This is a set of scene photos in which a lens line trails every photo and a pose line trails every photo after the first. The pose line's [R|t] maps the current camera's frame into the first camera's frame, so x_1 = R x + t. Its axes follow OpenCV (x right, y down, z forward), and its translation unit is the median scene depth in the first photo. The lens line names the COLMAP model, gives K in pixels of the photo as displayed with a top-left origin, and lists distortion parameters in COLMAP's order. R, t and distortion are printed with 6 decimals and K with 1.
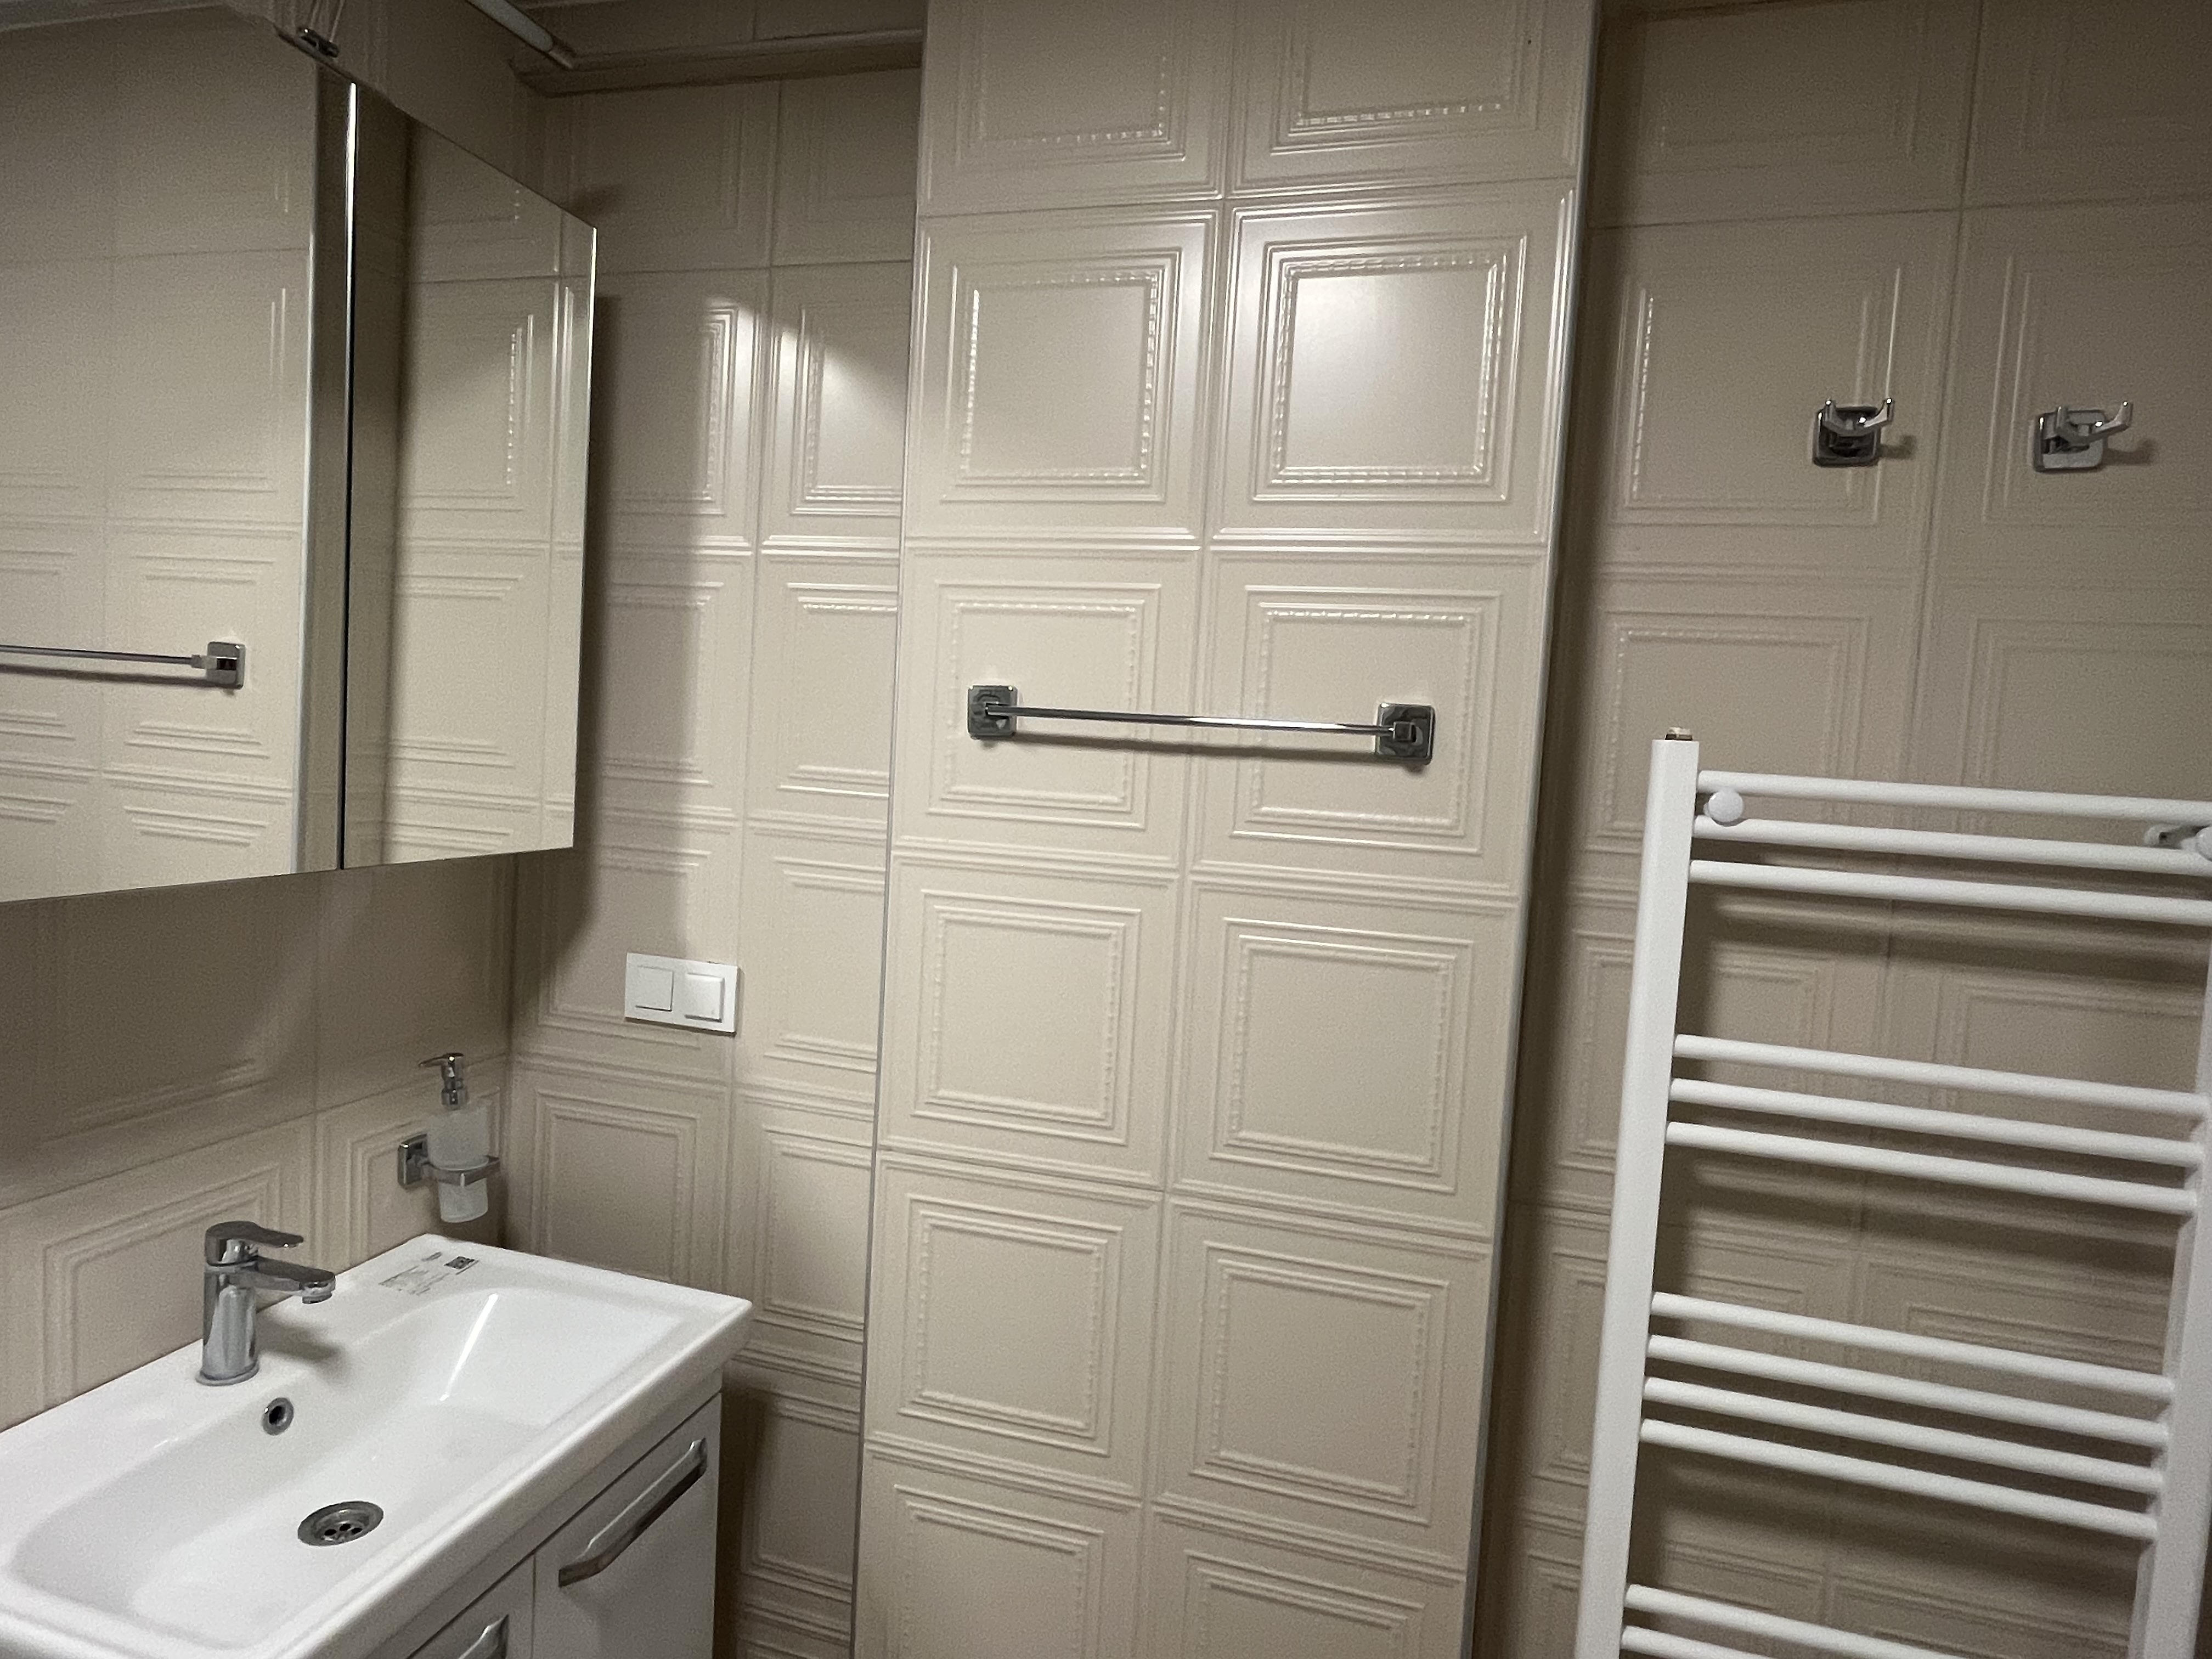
lens RADIAL K [[1295.8, 0, 1096.5], [0, 1295.8, 833.2], [0, 0, 1]] dist [-0.001030, -0.000516]
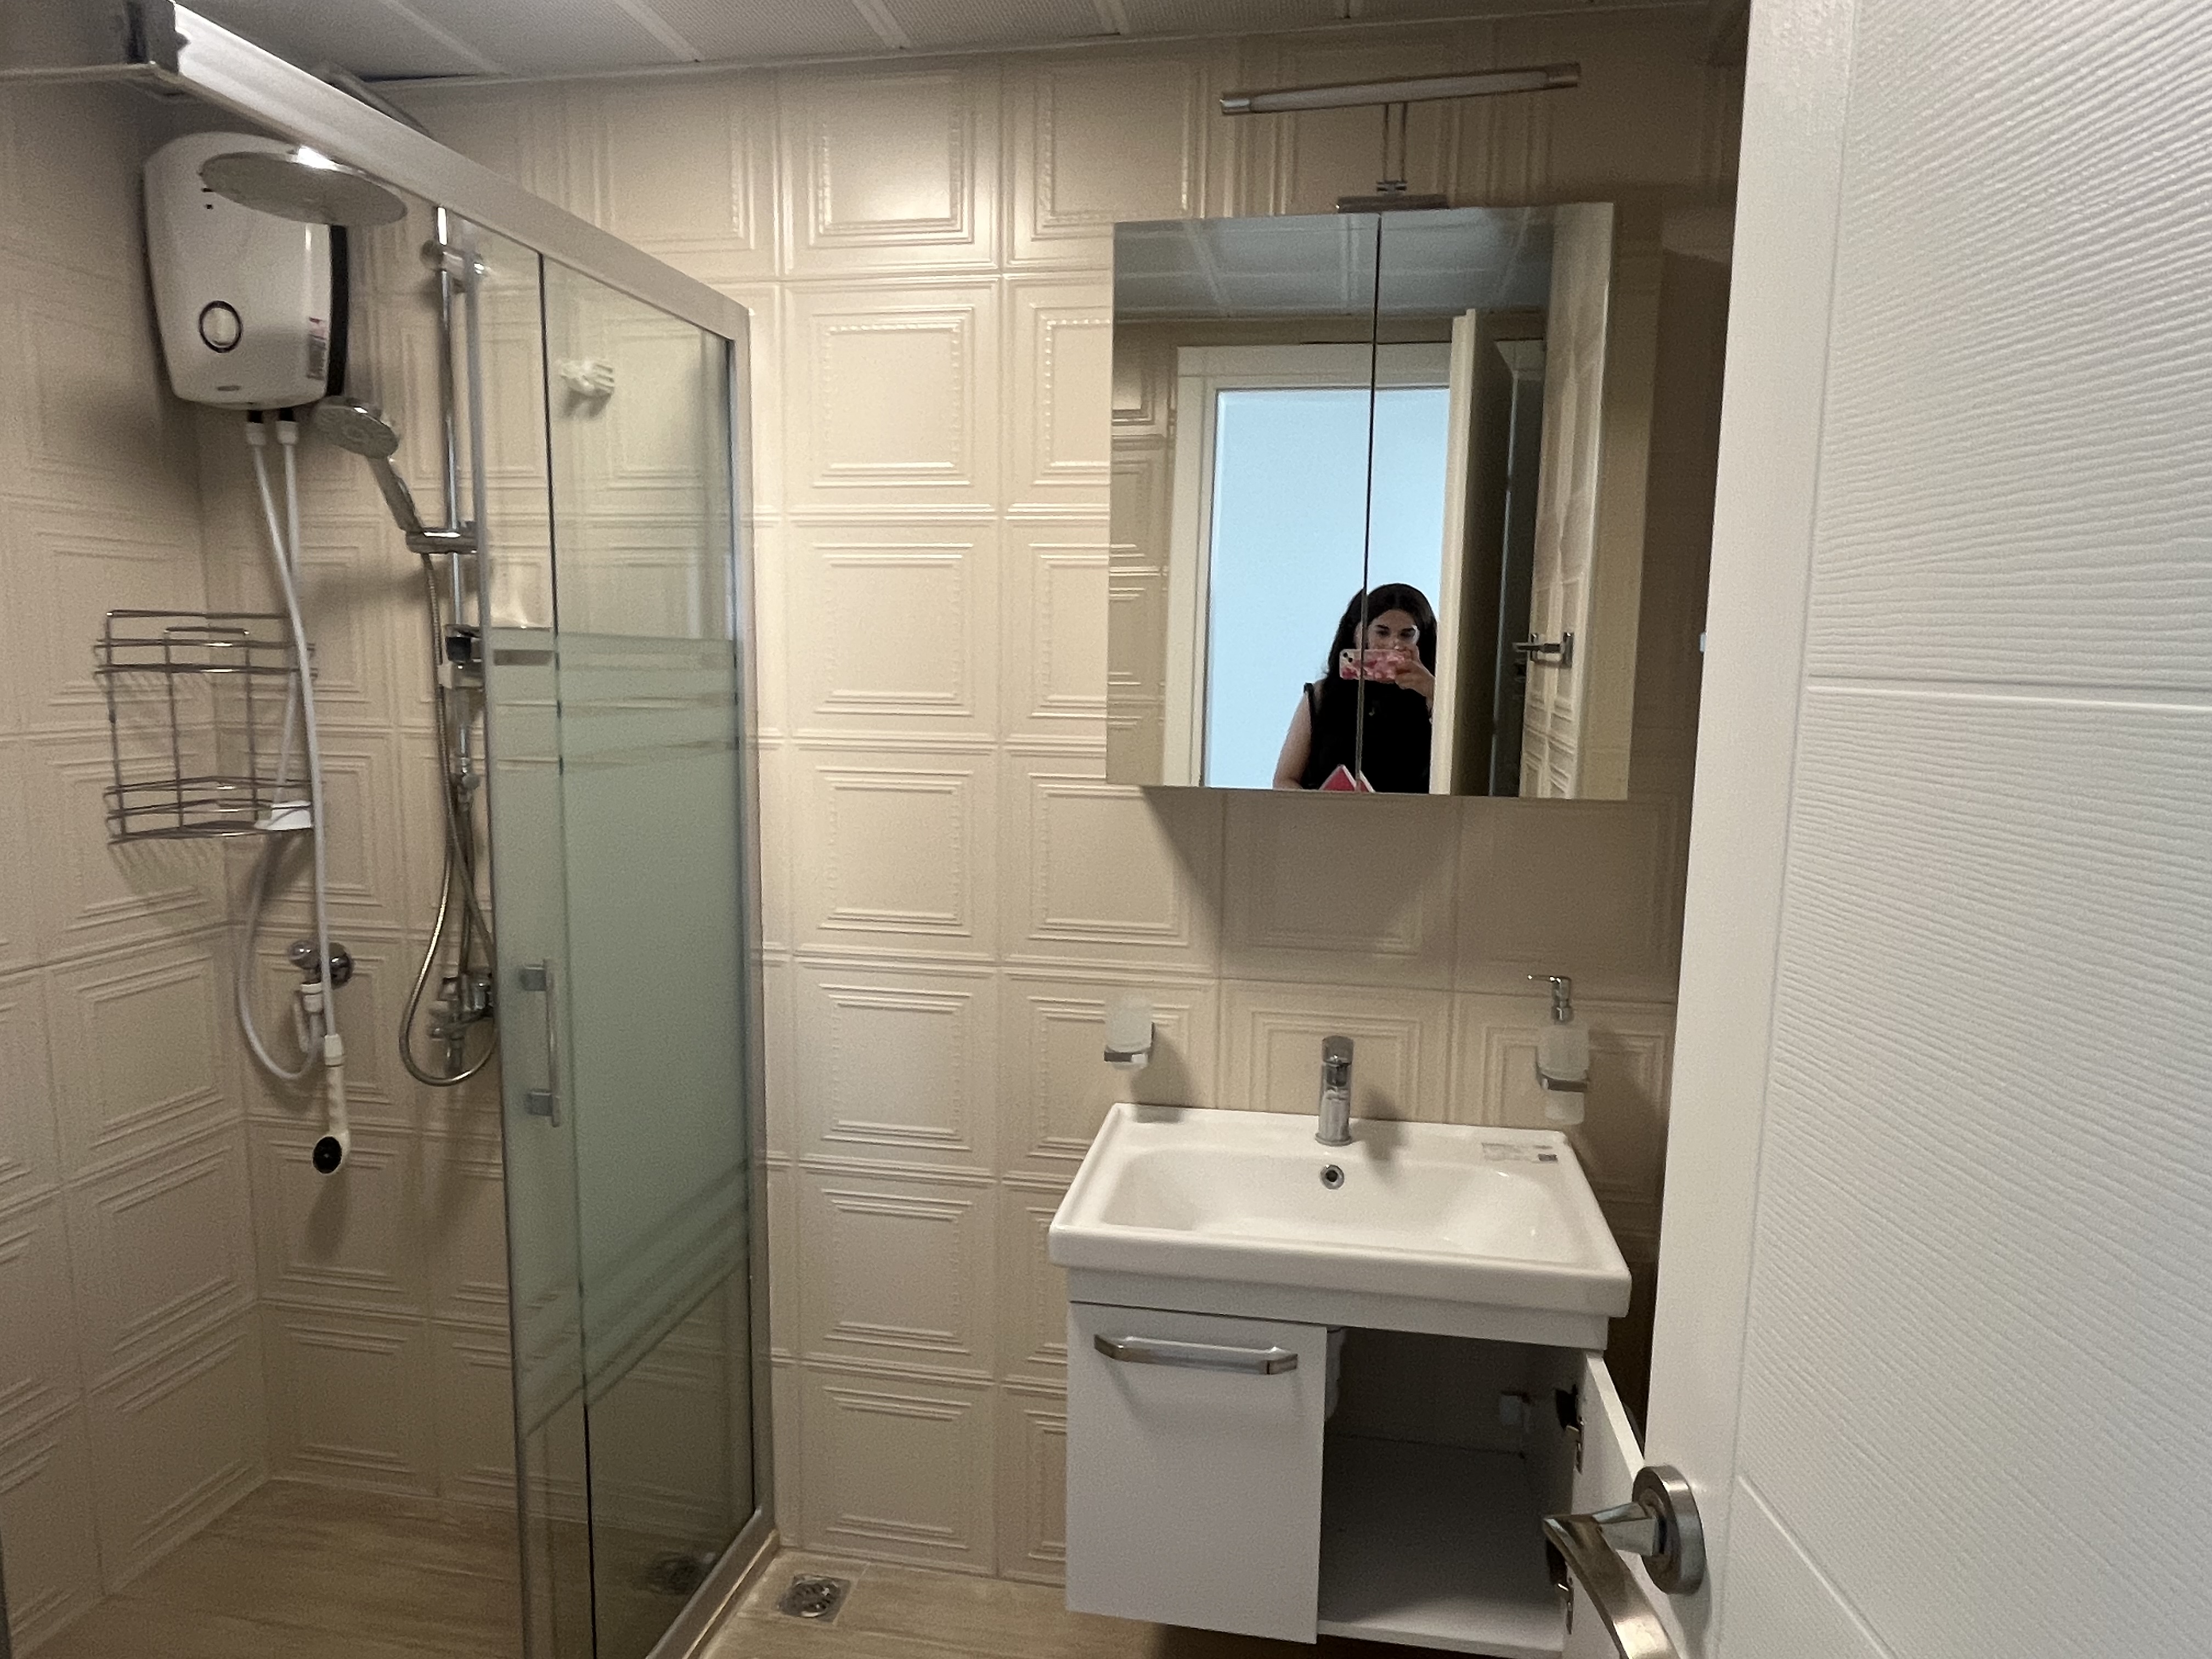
lens RADIAL K [[1370.7, 0, 1110.0], [0, 1370.7, 826.0], [0, 0, 1]] dist [-0.001742, -0.000557]
pose [[0.109705, 0.079517, -0.990778, 0.690253], [-0.082275, 0.994101, 0.070674, -0.017997], [0.990553, 0.073763, 0.115600, 0.474362]]
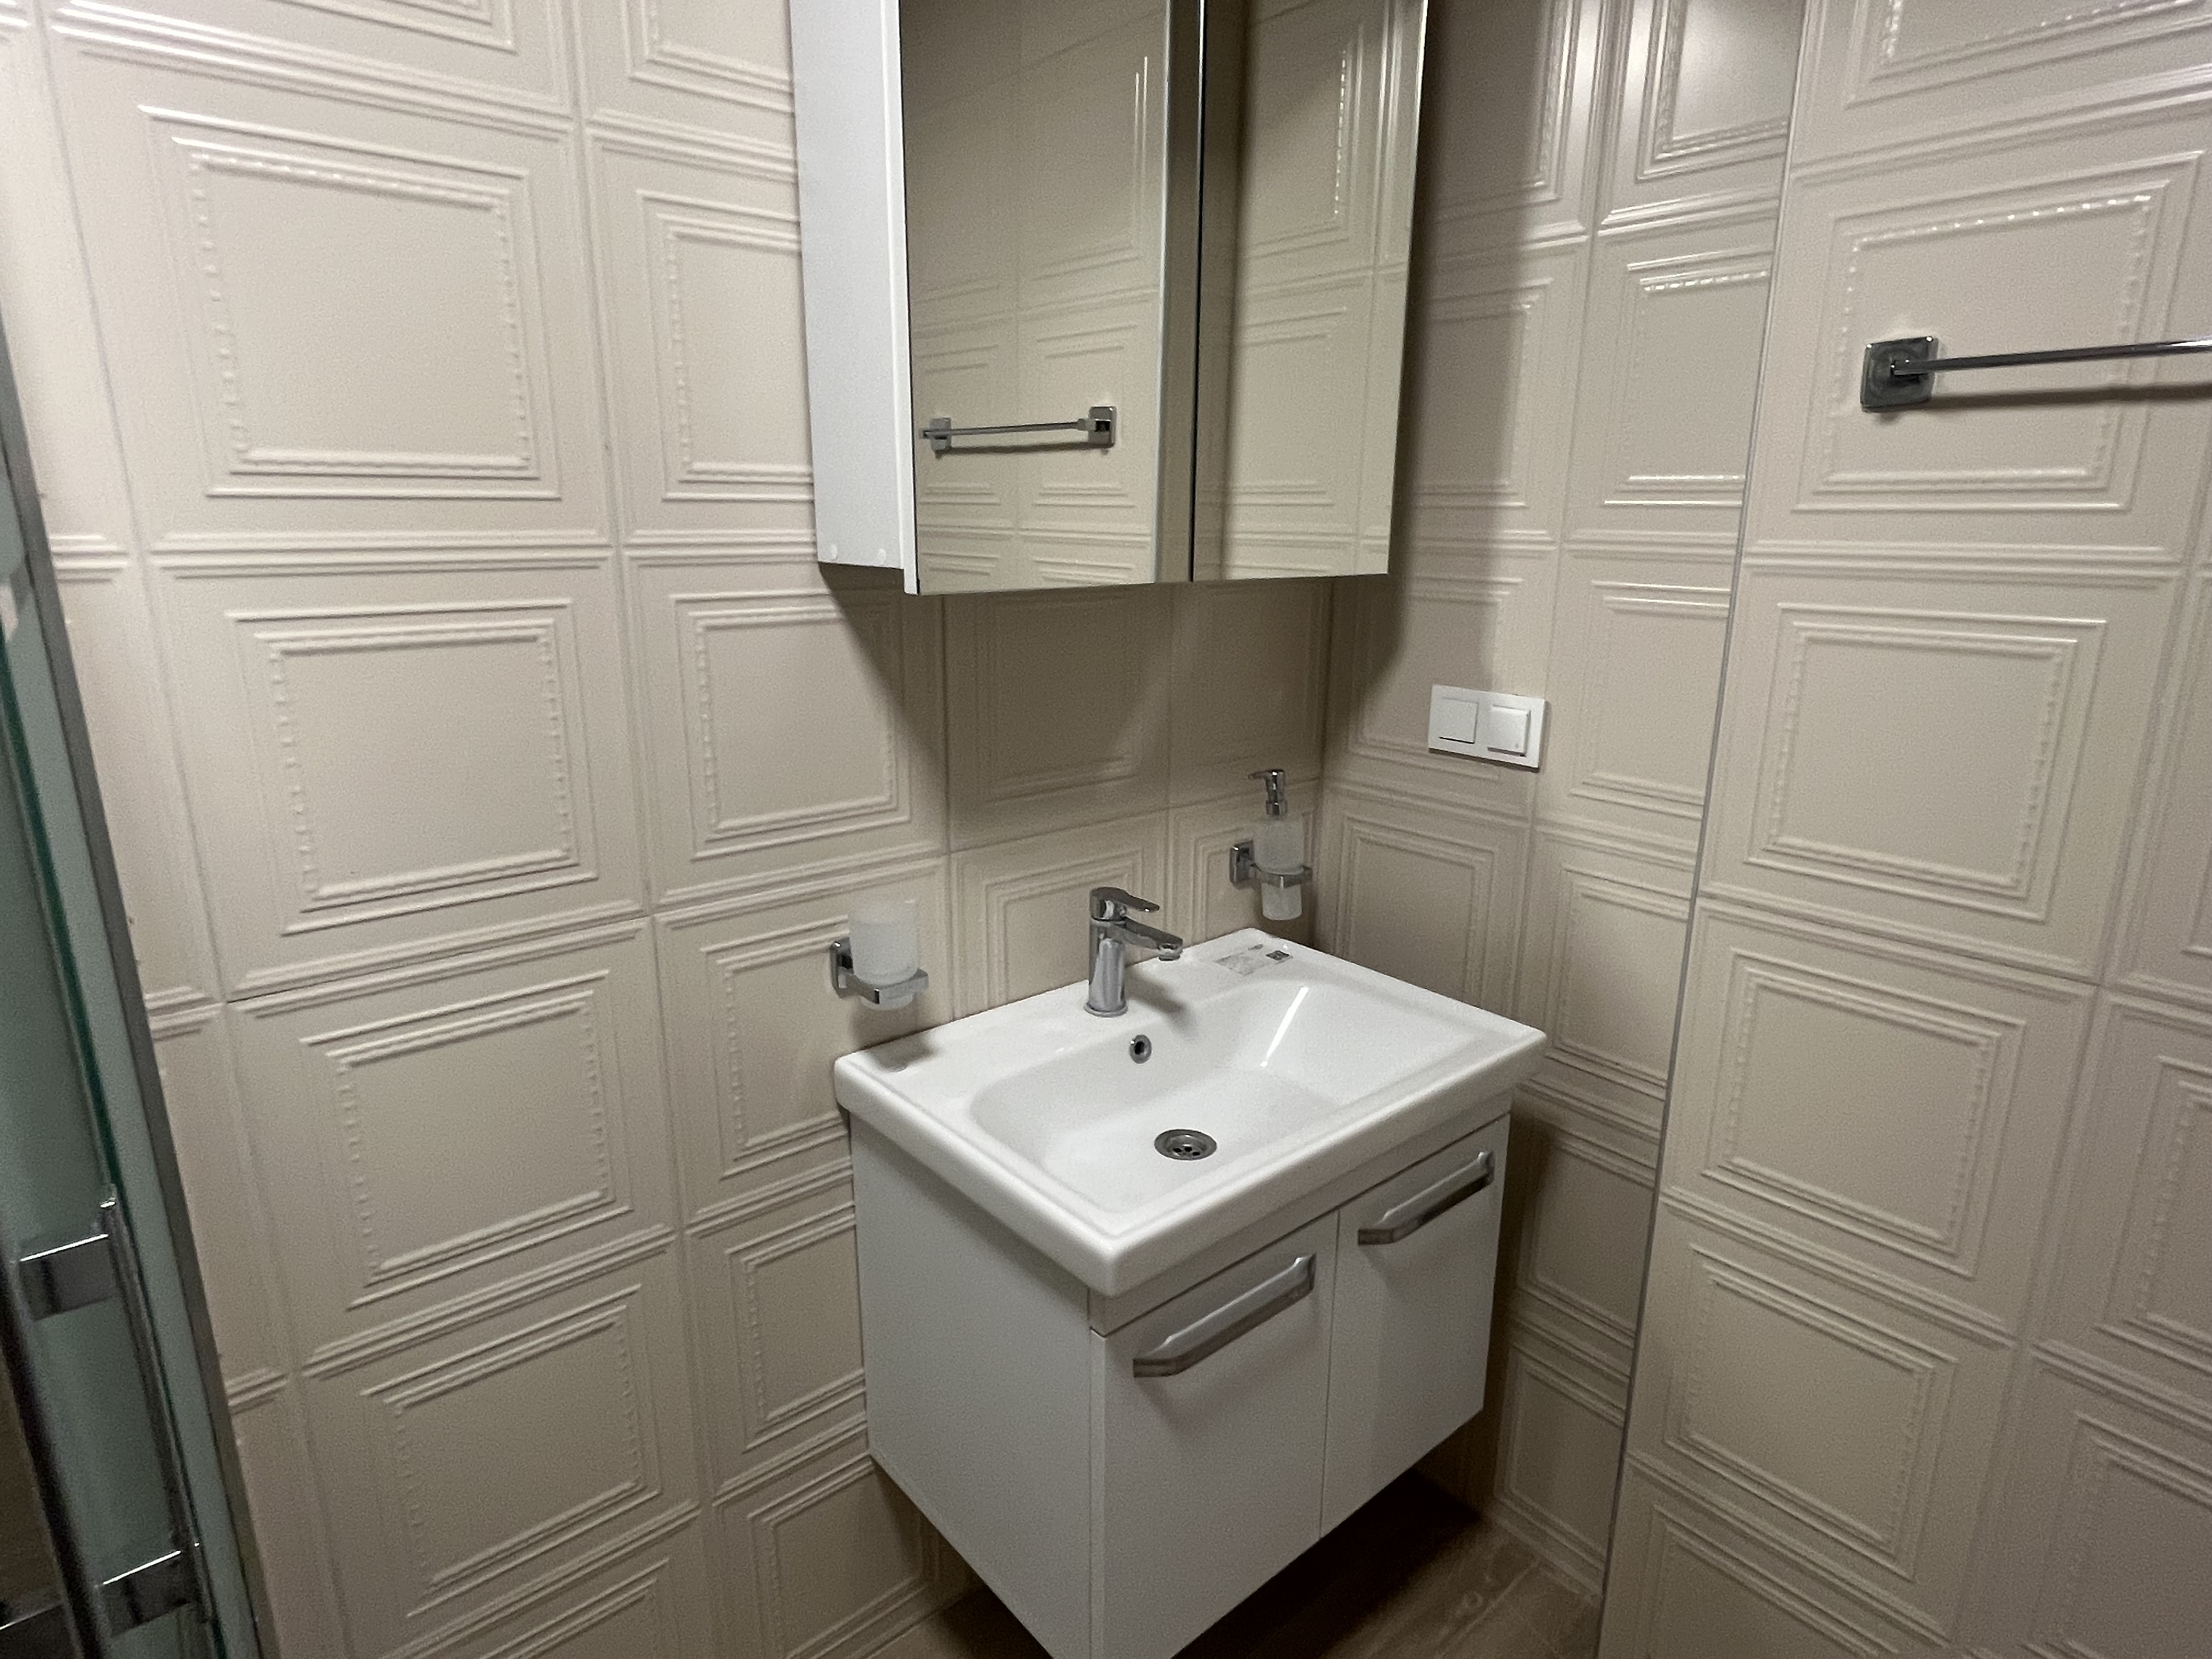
lens RADIAL K [[1230.0, 0, 1098.7], [0, 1230.0, 832.0], [0, 0, 1]] dist [-0.000397, -0.004653]
pose [[0.828048, 0.086879, -0.553884, -0.041777], [0.004023, 0.986975, 0.160825, 0.057381], [0.560642, -0.135399, 0.816913, 0.061527]]
